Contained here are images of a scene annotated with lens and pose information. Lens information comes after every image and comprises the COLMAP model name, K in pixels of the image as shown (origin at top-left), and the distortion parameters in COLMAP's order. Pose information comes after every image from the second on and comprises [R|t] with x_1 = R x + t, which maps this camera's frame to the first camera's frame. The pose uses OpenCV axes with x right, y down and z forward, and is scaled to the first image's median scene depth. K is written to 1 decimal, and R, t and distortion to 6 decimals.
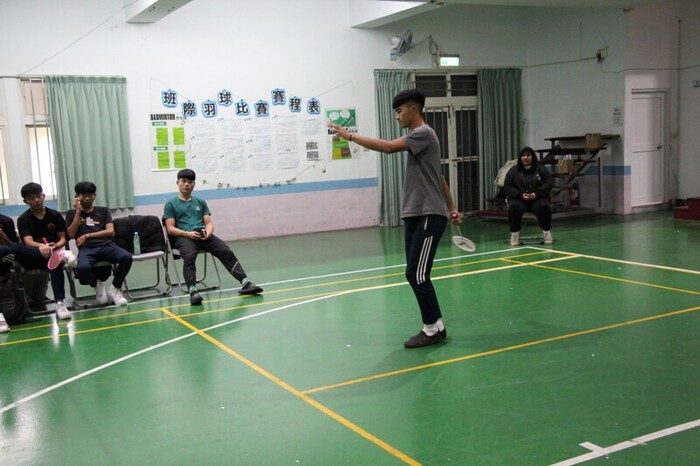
lens RADIAL K [[788.6, 0, 351.1], [0, 788.6, 242.6], [0, 0, 1]] dist [-0.065870, 0.267272]
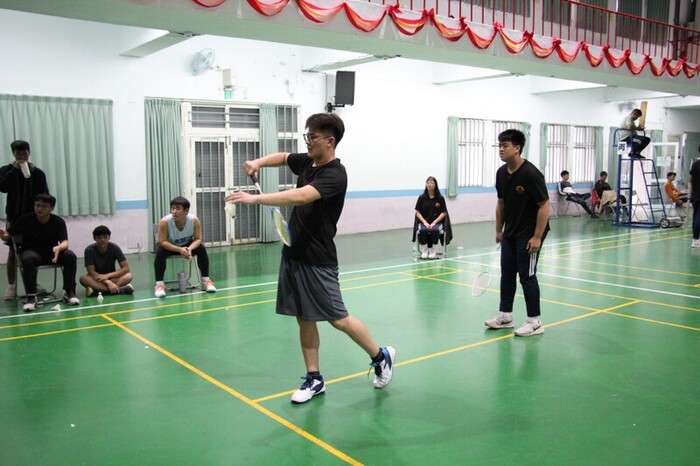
lens RADIAL K [[660.2, 0, 349.6], [0, 660.2, 247.6], [0, 0, 1]] dist [-0.152290, 0.231195]
pose [[0.988068, 0.030467, 0.150975, 0.174630], [-0.029399, 0.999524, -0.009304, -0.026615], [-0.151187, 0.004754, 0.988494, 0.135921]]
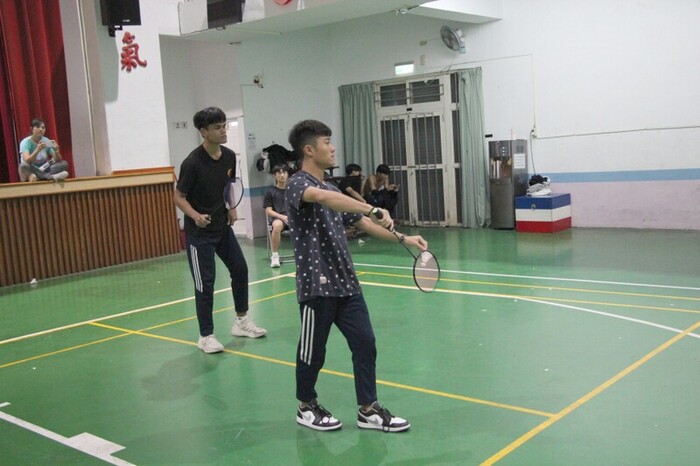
lens RADIAL K [[788.6, 0, 351.1], [0, 788.6, 242.6], [0, 0, 1]] dist [-0.065870, 0.267272]
pose [[0.318427, 0.148980, -0.936167, 1.171225], [-0.082621, 0.988177, 0.129154, -0.148103], [0.944340, 0.036221, 0.326971, 0.671612]]
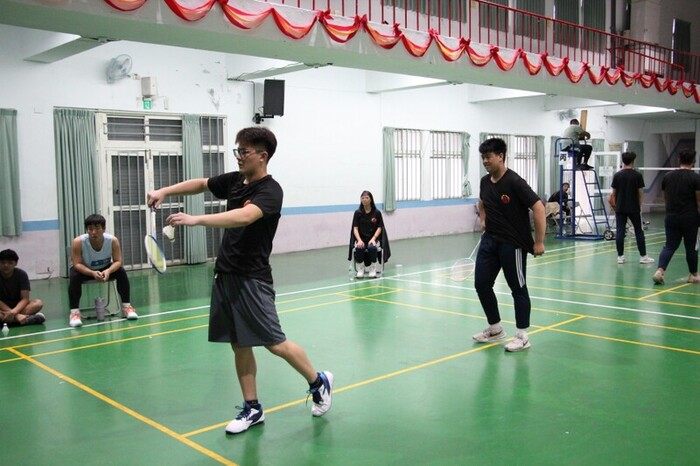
lens RADIAL K [[707.4, 0, 350.6], [0, 707.4, 242.0], [0, 0, 1]] dist [-0.122867, 0.251146]
pose [[0.968966, 0.017954, 0.246541, 0.172744], [-0.006875, 0.998930, -0.045726, -0.027263], [-0.247098, 0.042612, 0.968053, 0.129006]]
